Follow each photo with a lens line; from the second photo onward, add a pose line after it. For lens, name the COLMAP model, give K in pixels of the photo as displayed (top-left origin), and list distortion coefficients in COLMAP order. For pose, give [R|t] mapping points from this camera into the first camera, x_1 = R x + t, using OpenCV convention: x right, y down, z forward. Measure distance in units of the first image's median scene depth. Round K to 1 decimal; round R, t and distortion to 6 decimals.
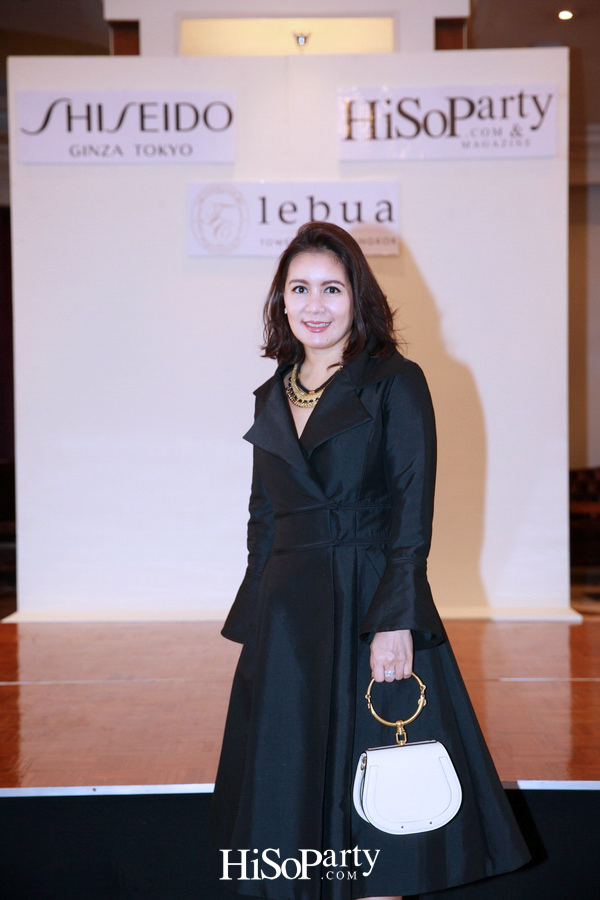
lens RADIAL K [[1339.9, 0, 300.0], [0, 1339.9, 450.0], [0, 0, 1]] dist [0.132344, -0.001712]
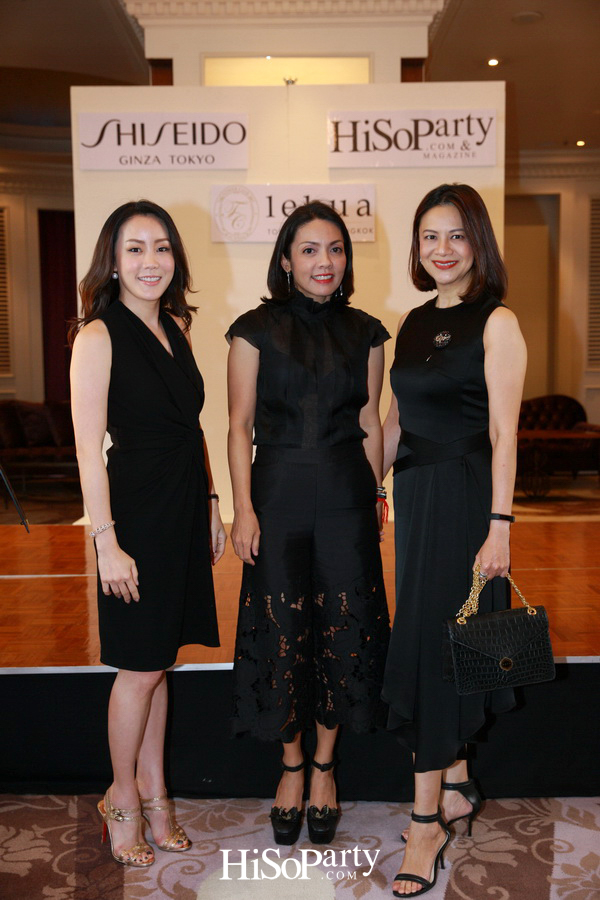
lens RADIAL K [[951.5, 0, 300.0], [0, 951.5, 450.0], [0, 0, 1]] dist [0.009575, 0.085627]
pose [[0.999728, -0.003801, 0.023025, -0.020451], [0.002401, 0.998164, 0.060517, -0.000481], [-0.023213, -0.060445, 0.997902, 0.074621]]
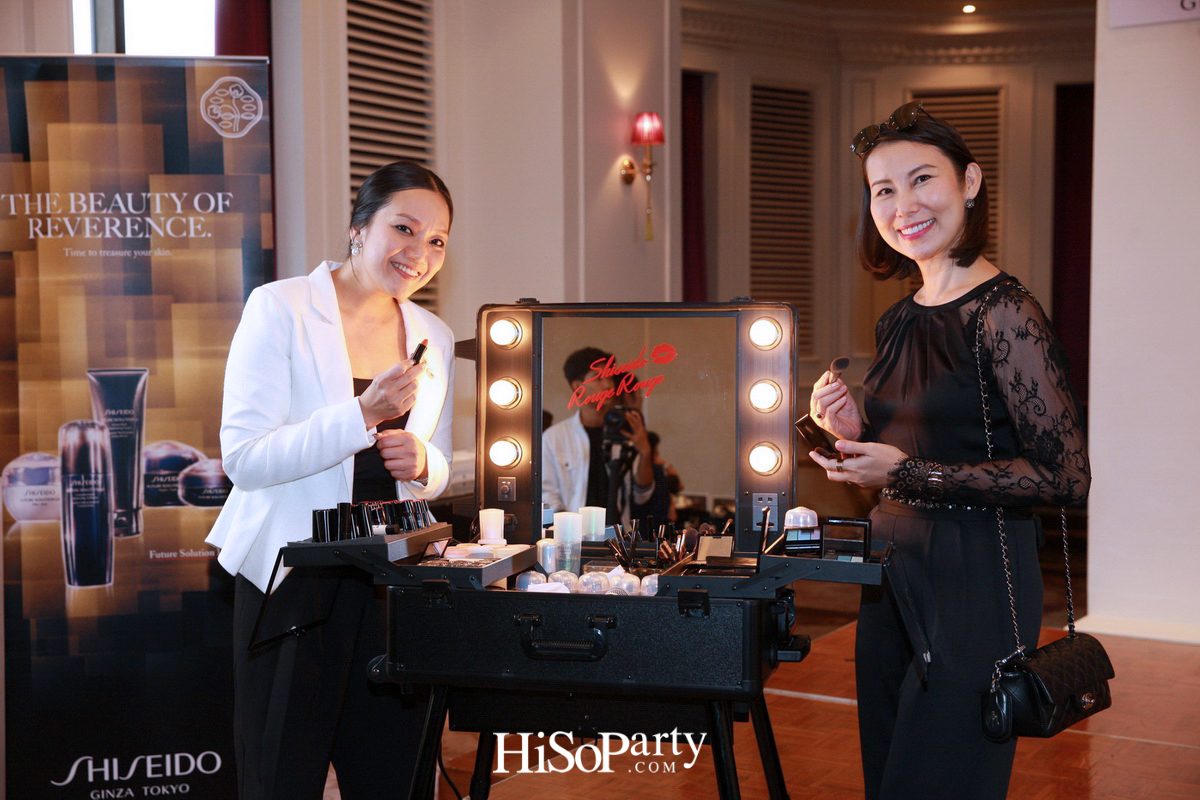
lens RADIAL K [[1543.8, 0, 600.0], [0, 1543.8, 400.0], [0, 0, 1]] dist [0.091575, 0.018797]
pose [[0.861247, 0.029068, -0.507355, -0.000508], [-0.018963, 0.999506, 0.025074, -0.020065], [0.507833, -0.011974, 0.861372, 0.095937]]
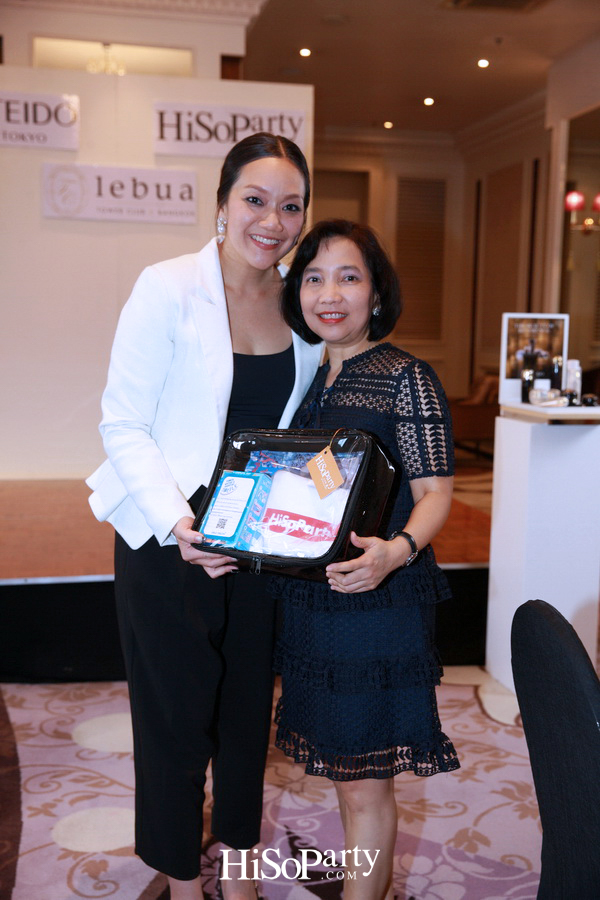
lens RADIAL K [[1035.3, 0, 300.0], [0, 1035.3, 450.0], [0, 0, 1]] dist [0.033027, 0.084903]
pose [[0.976804, 0.001719, 0.214126, -0.054304], [-0.021059, 0.995891, 0.088072, -0.005512], [-0.213095, -0.090538, 0.972827, -0.115339]]
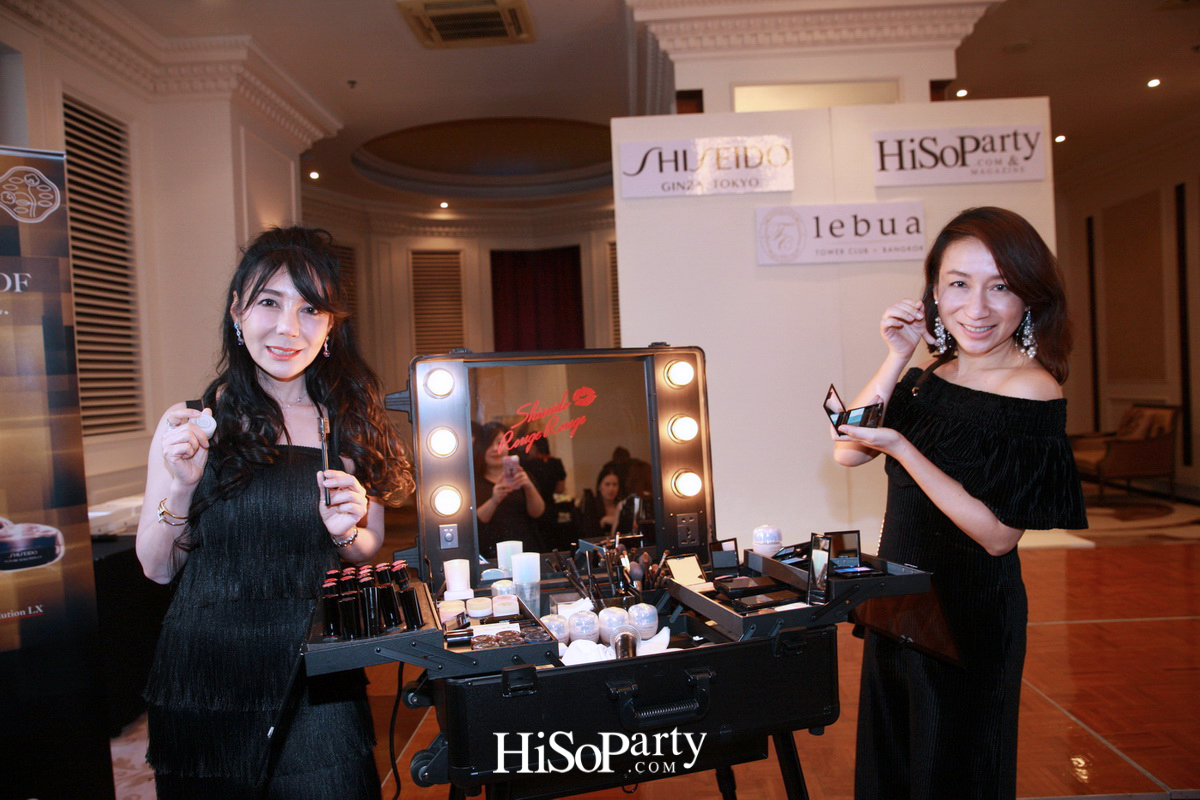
lens RADIAL K [[822.8, 0, 600.0], [0, 822.8, 400.0], [0, 0, 1]] dist [-0.115358, 0.090562]
pose [[0.998932, -0.034845, -0.030336, -0.212271], [0.034669, 0.999379, -0.006307, -0.019561], [0.030537, 0.005249, 0.999520, 0.238658]]
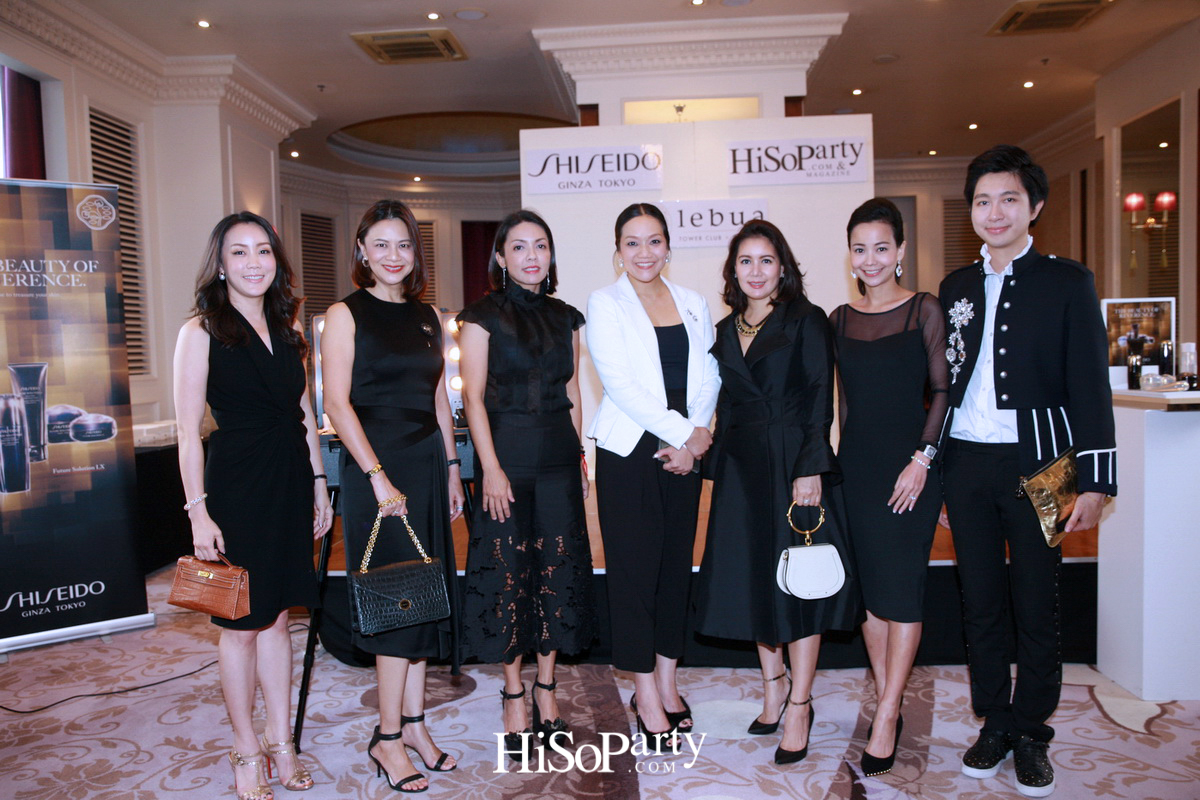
lens RADIAL K [[897.7, 0, 600.0], [0, 897.7, 400.0], [0, 0, 1]] dist [-0.090431, 0.081425]
pose [[0.998407, -0.017129, -0.053764, -0.069217], [0.018433, 0.999545, 0.023856, 0.007254], [0.053331, -0.024809, 0.998269, -0.053730]]
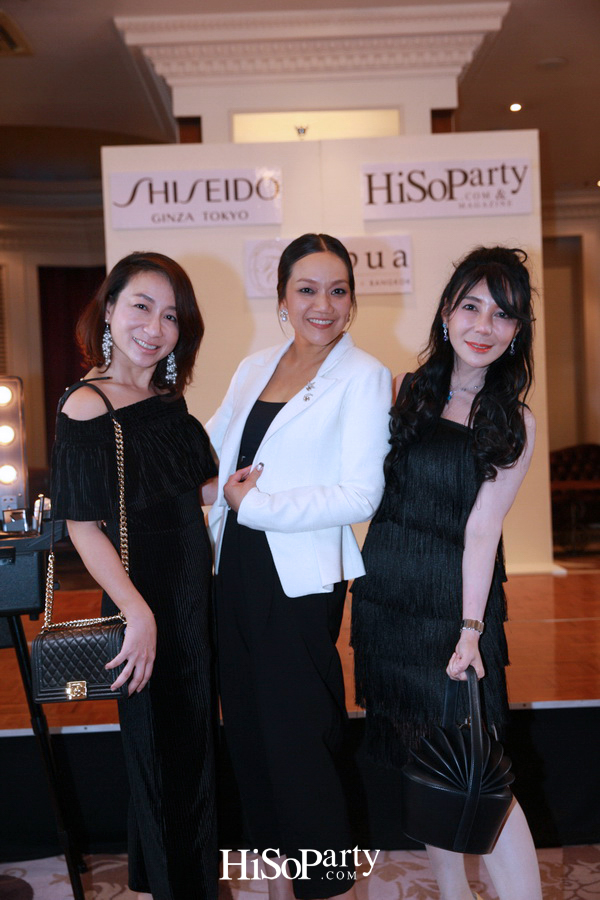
lens RADIAL K [[1035.3, 0, 300.0], [0, 1035.3, 450.0], [0, 0, 1]] dist [0.033027, 0.084903]
pose [[0.999046, -0.031250, 0.030510, -0.067821], [0.031275, 0.999511, -0.000343, 0.001346], [-0.030484, 0.001297, 0.999534, 0.020035]]
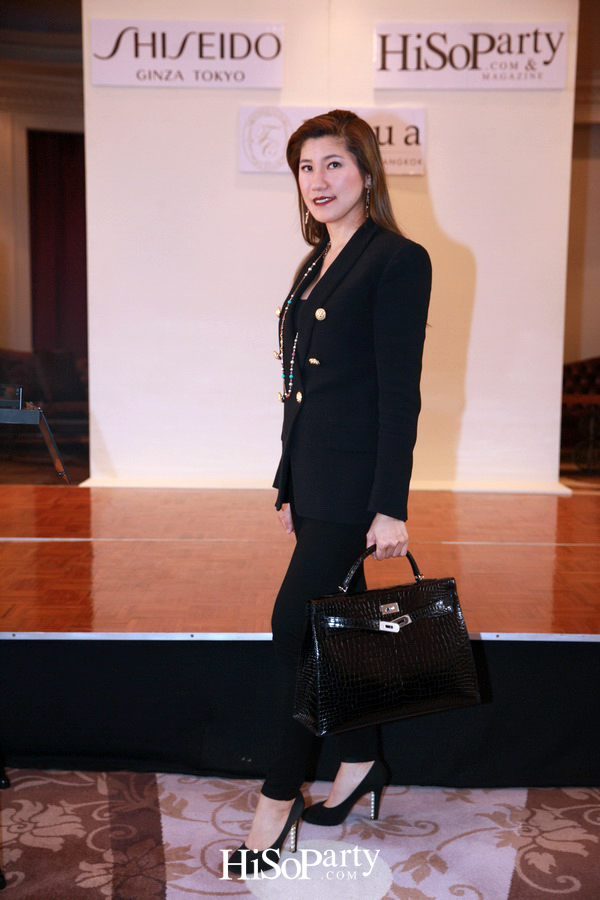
lens RADIAL K [[1089.7, 0, 300.0], [0, 1089.7, 450.0], [0, 0, 1]] dist [0.058094, 0.061671]
pose [[0.999722, 0.017638, 0.015649, -0.042361], [-0.019006, 0.995569, 0.092088, 0.004398], [-0.013955, -0.092360, 0.995628, 0.052155]]
